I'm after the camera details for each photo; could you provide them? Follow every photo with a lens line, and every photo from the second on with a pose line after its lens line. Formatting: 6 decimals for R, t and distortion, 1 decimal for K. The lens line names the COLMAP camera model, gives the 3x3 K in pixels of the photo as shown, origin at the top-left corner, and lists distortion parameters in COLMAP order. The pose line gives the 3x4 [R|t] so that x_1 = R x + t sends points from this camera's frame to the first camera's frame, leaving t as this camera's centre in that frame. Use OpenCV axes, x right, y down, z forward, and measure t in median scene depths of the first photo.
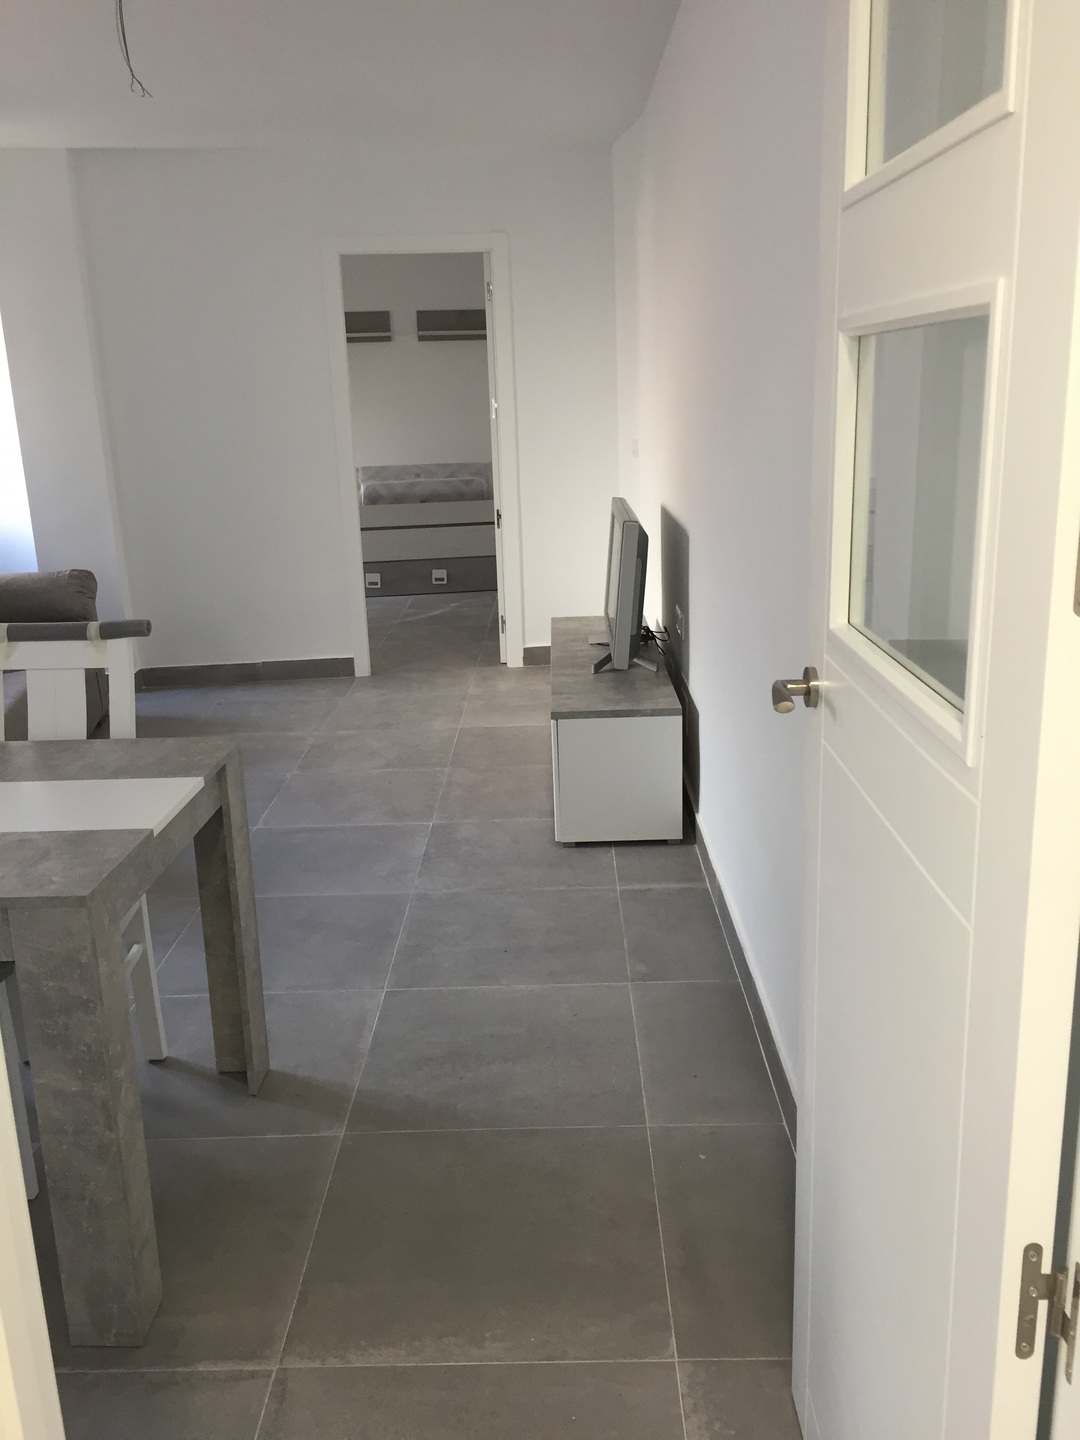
lens RADIAL K [[1242.6, 0, 540.0], [0, 1242.6, 720.0], [0, 0, 1]] dist [0.087124, -0.127205]
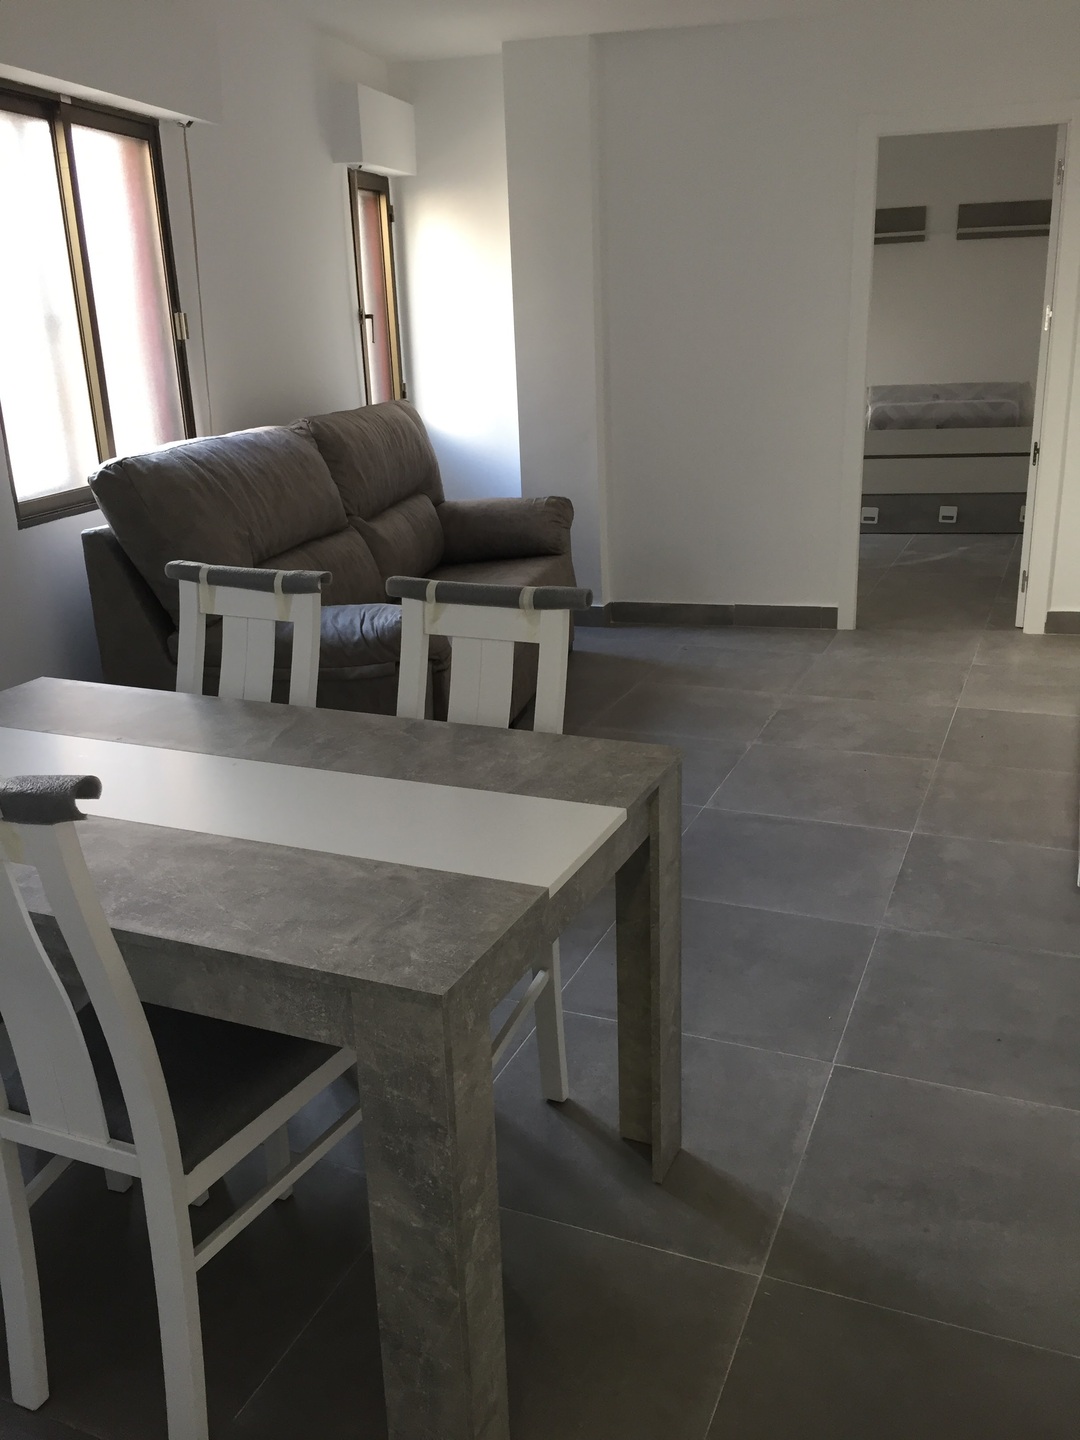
lens RADIAL K [[1242.6, 0, 540.0], [0, 1242.6, 720.0], [0, 0, 1]] dist [0.087124, -0.127205]
pose [[0.925714, 0.115680, -0.360100, -0.027802], [-0.092140, 0.992370, 0.081926, -0.039966], [0.366830, -0.042661, 0.929309, 0.156102]]
